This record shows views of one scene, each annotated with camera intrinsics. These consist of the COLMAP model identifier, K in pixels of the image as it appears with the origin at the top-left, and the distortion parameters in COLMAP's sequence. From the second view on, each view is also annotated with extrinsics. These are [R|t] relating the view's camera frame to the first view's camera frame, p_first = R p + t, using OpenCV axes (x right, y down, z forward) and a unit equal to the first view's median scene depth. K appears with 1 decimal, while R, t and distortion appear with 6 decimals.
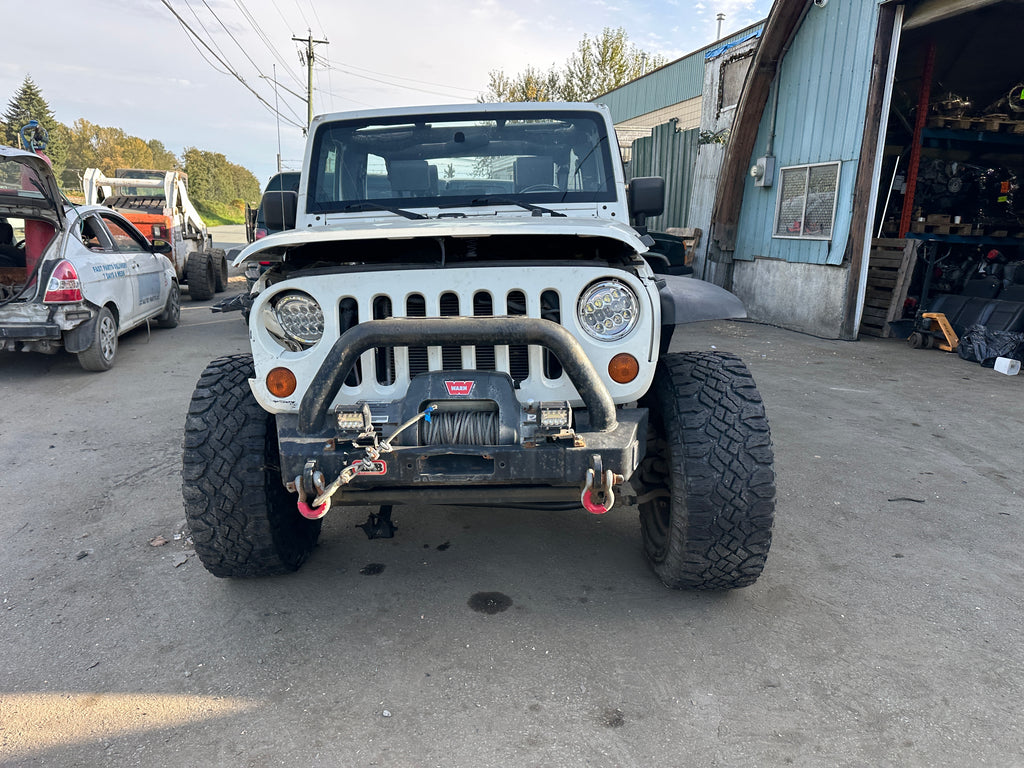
lens RADIAL K [[724.5, 0, 514.7], [0, 724.5, 382.8], [0, 0, 1]] dist [0.018476, -0.025022]
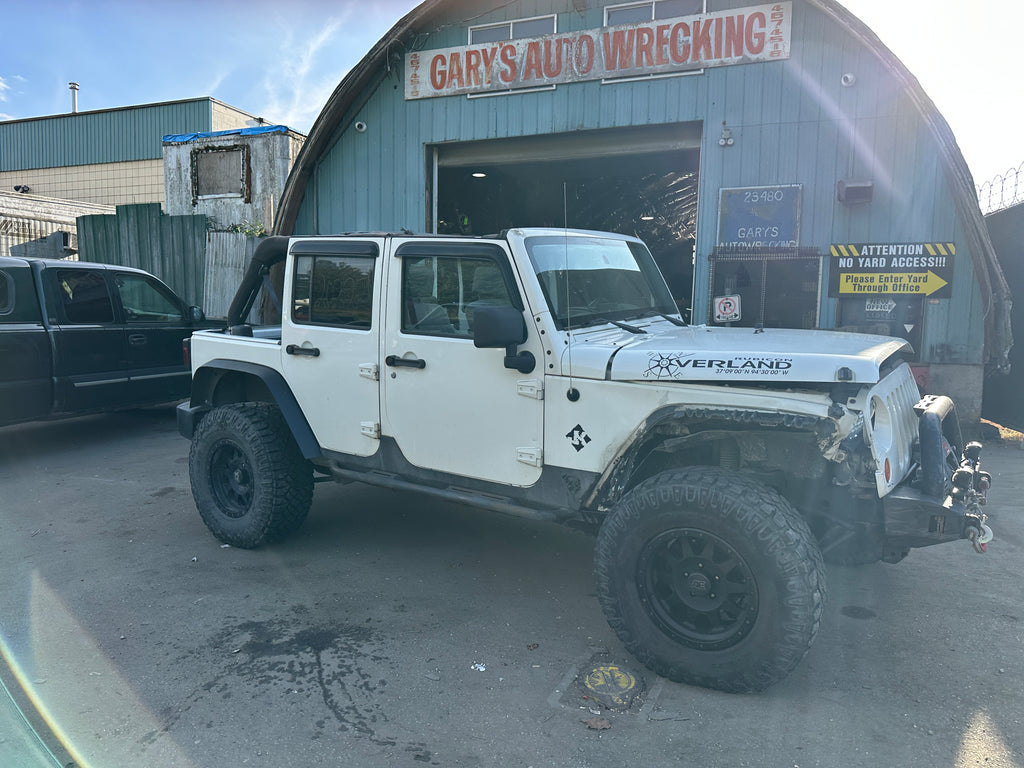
lens RADIAL K [[723.4, 0, 514.7], [0, 723.4, 371.4], [0, 0, 1]] dist [0.031134, -0.040226]
pose [[0.567418, -0.077155, 0.819807, -0.879674], [0.173838, 0.984385, -0.027675, -0.126947], [-0.804871, 0.158217, 0.571971, 0.394443]]
